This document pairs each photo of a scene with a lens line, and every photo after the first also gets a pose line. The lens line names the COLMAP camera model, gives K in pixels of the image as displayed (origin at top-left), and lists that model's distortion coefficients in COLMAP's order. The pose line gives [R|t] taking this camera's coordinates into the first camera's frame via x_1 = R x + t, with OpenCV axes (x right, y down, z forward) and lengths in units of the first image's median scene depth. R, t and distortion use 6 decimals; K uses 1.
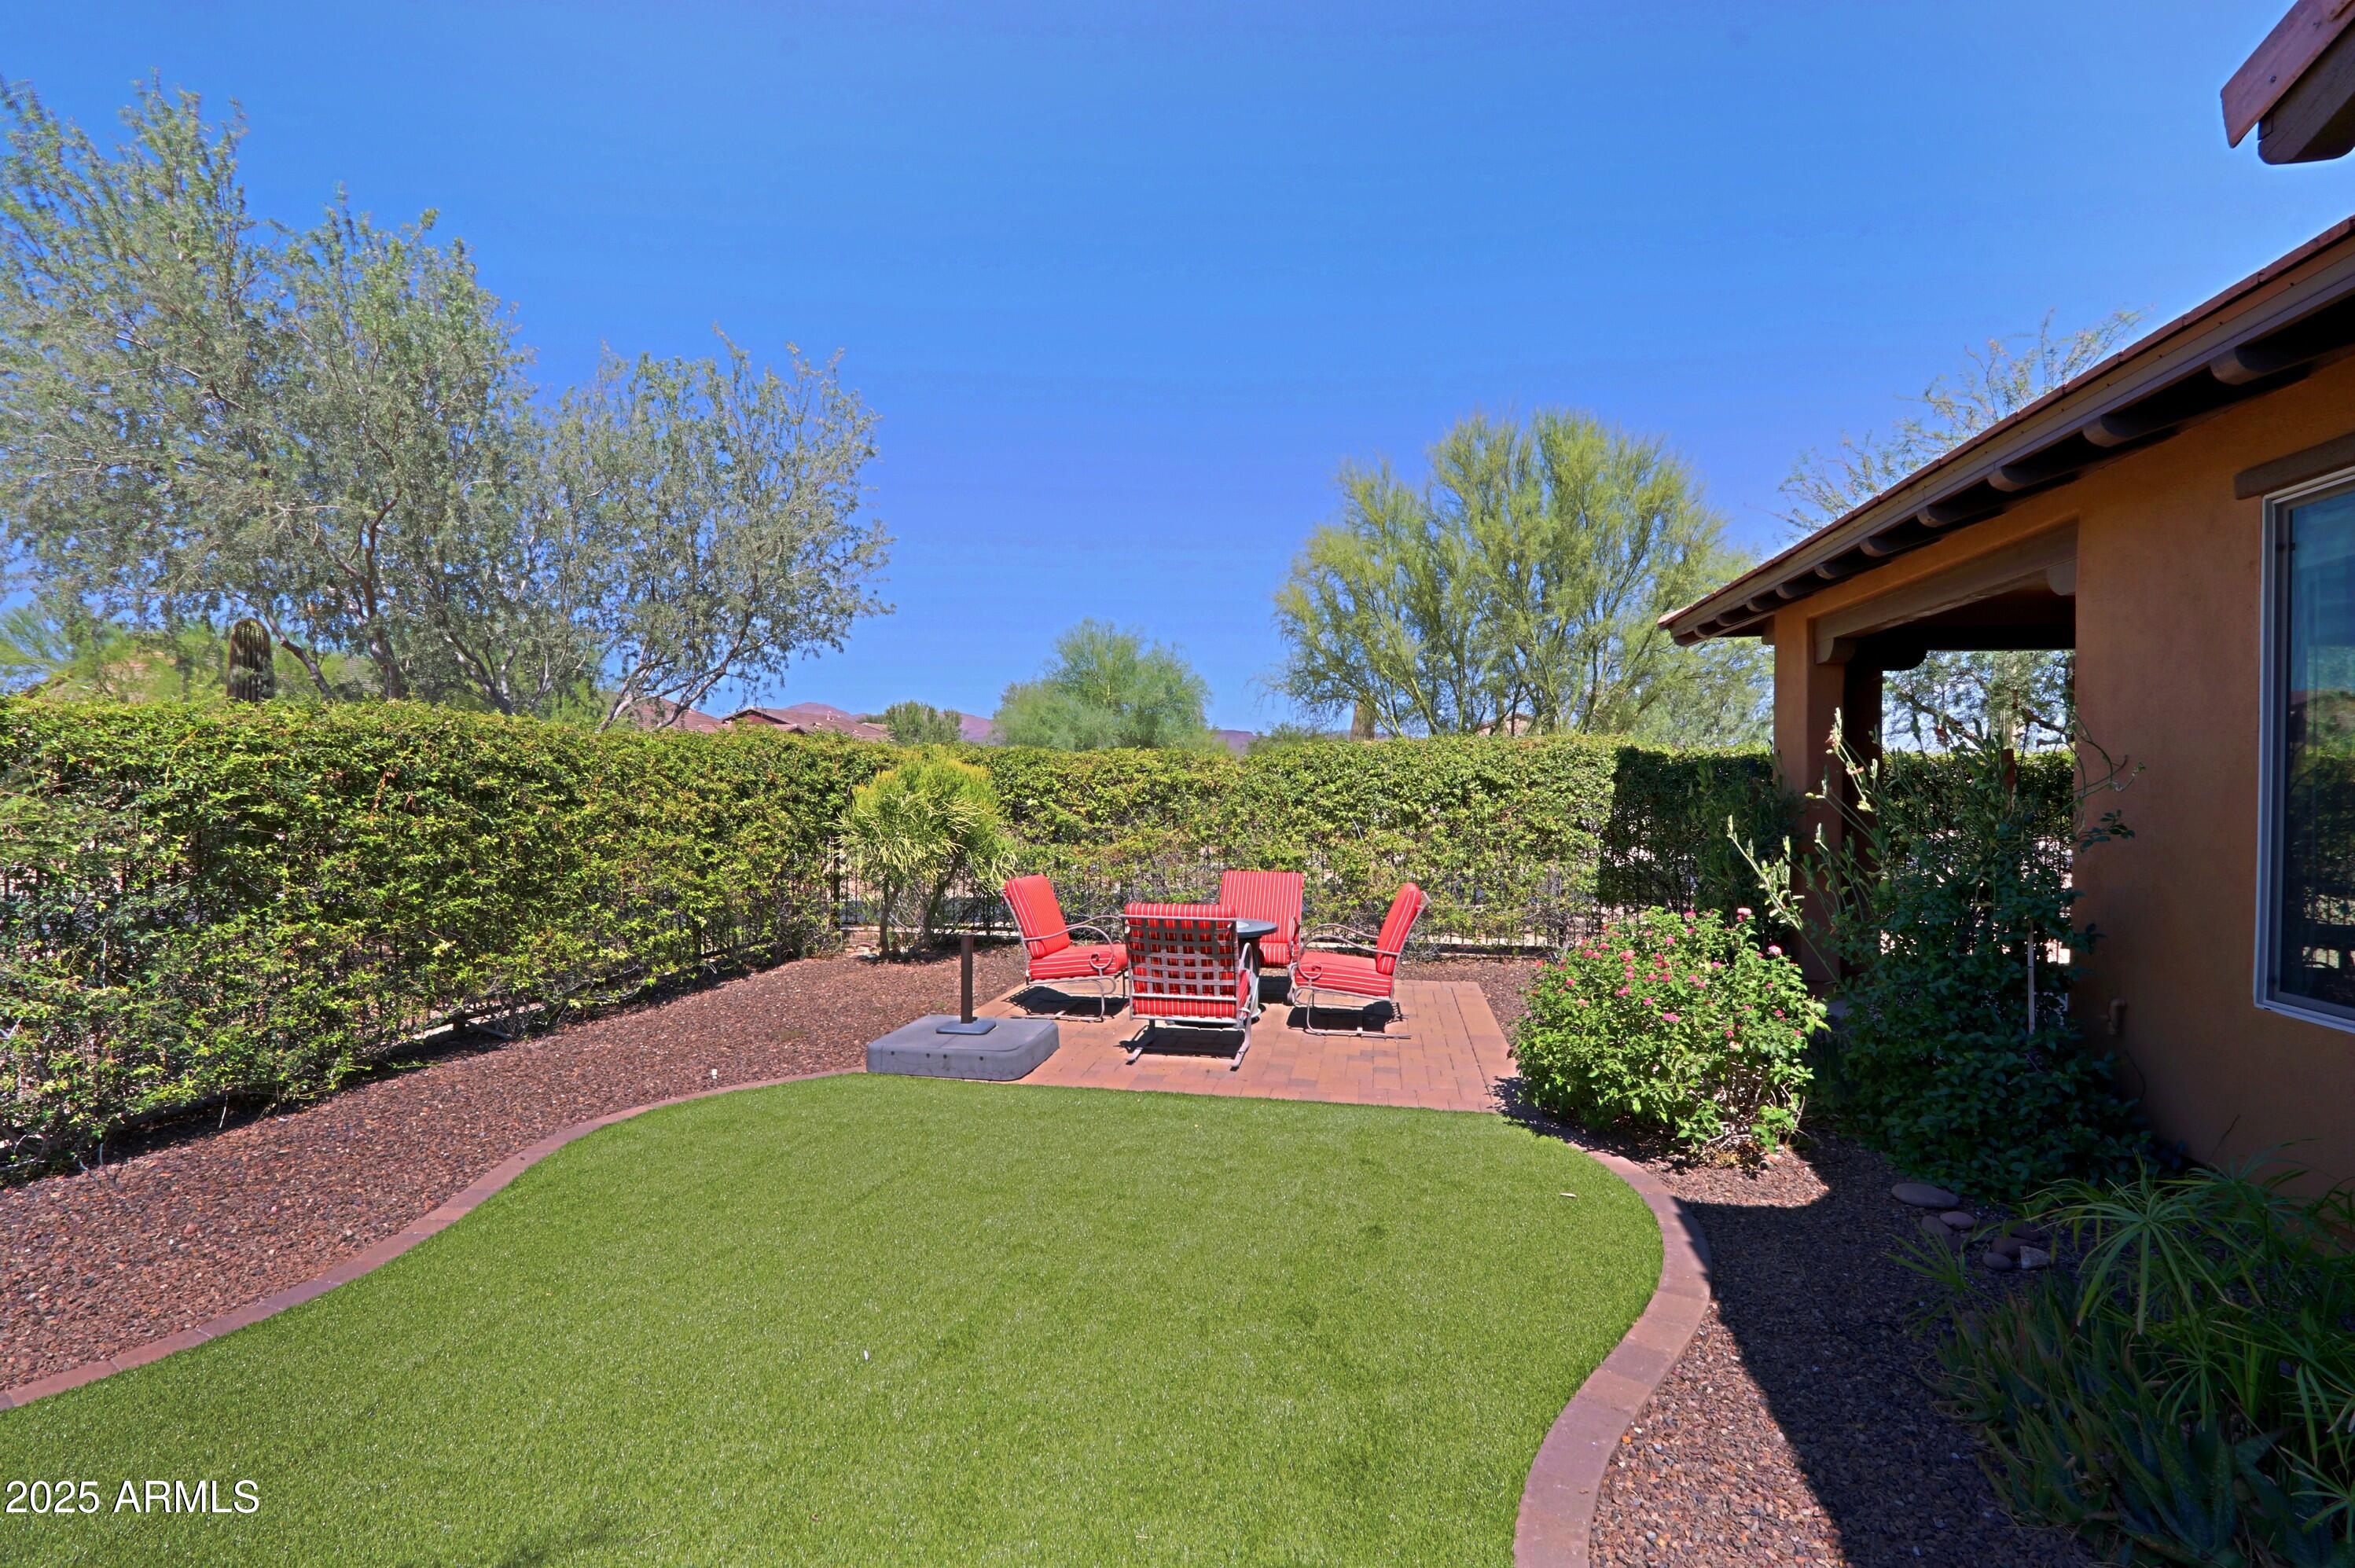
lens RADIAL K [[1088.3, 0, 1177.5], [0, 1088.3, 784.0], [0, 0, 1]] dist [-0.031378, 0.007846]
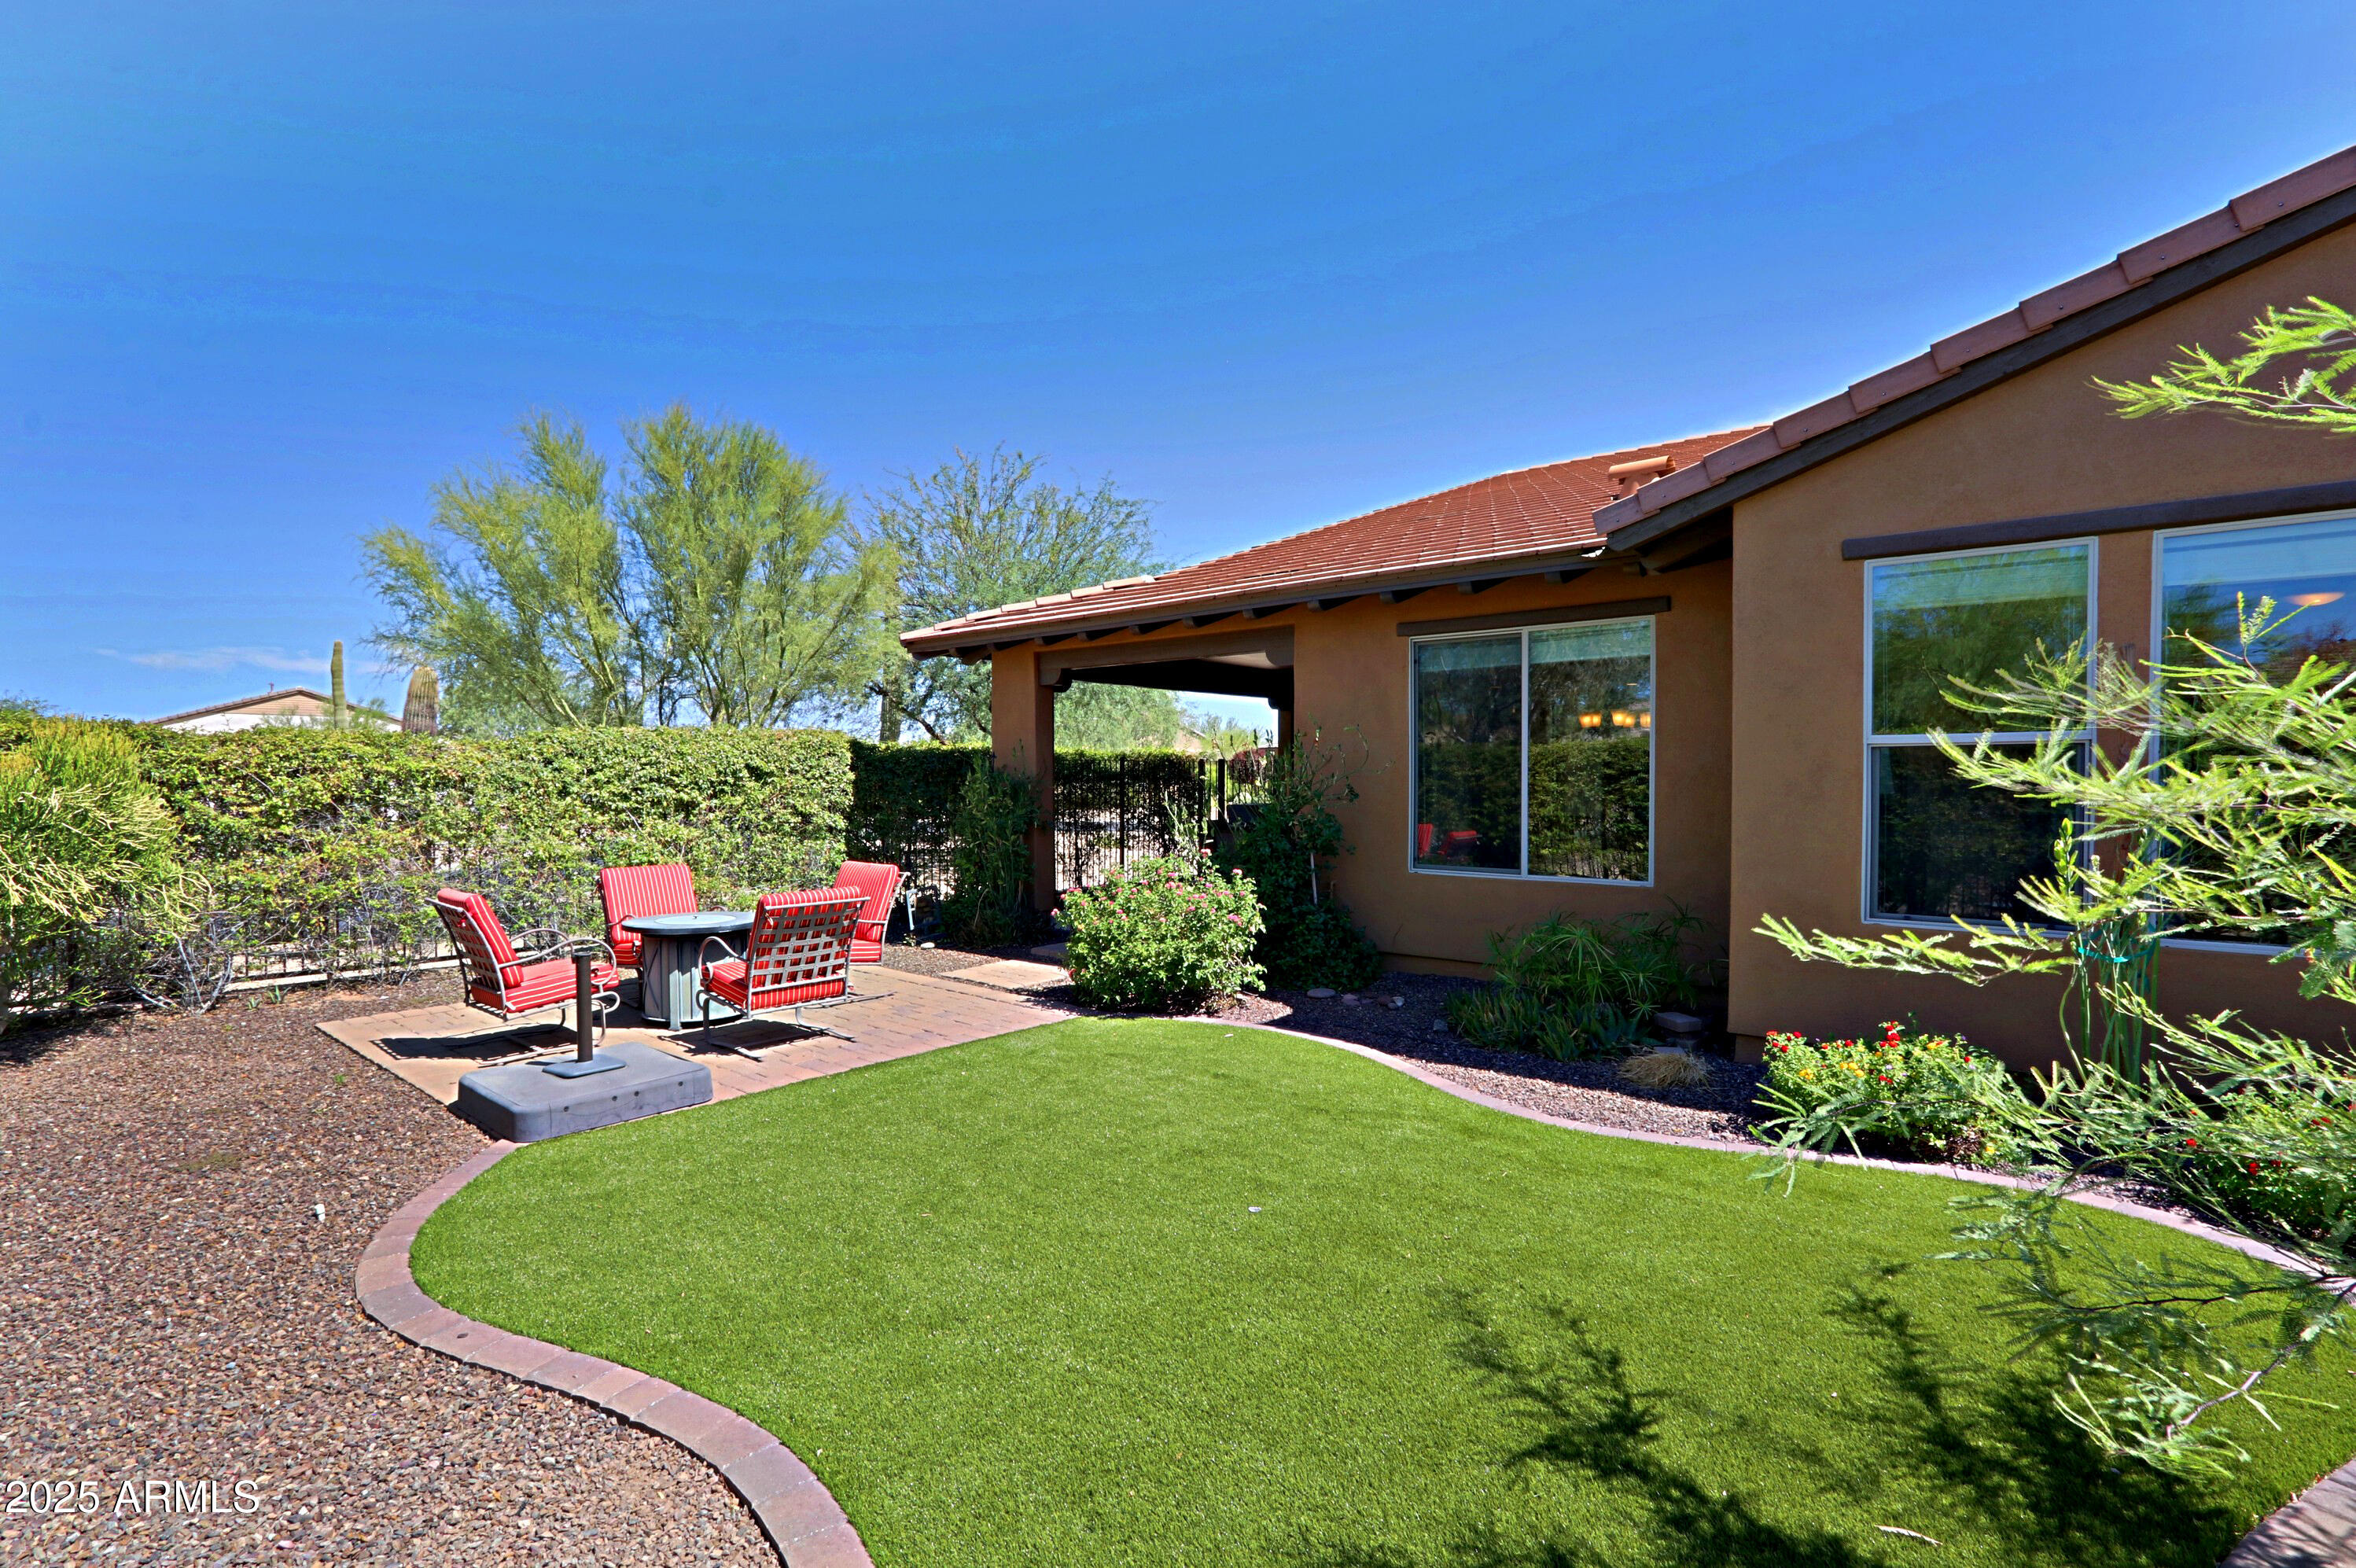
lens RADIAL K [[1066.7, 0, 1178.0], [0, 1066.7, 784.0], [0, 0, 1]] dist [-0.013276, -0.000118]
pose [[0.496519, -0.012018, 0.867943, -0.682453], [0.003482, 0.999924, 0.011854, 0.000916], [-0.868019, -0.002863, 0.496523, 0.209278]]
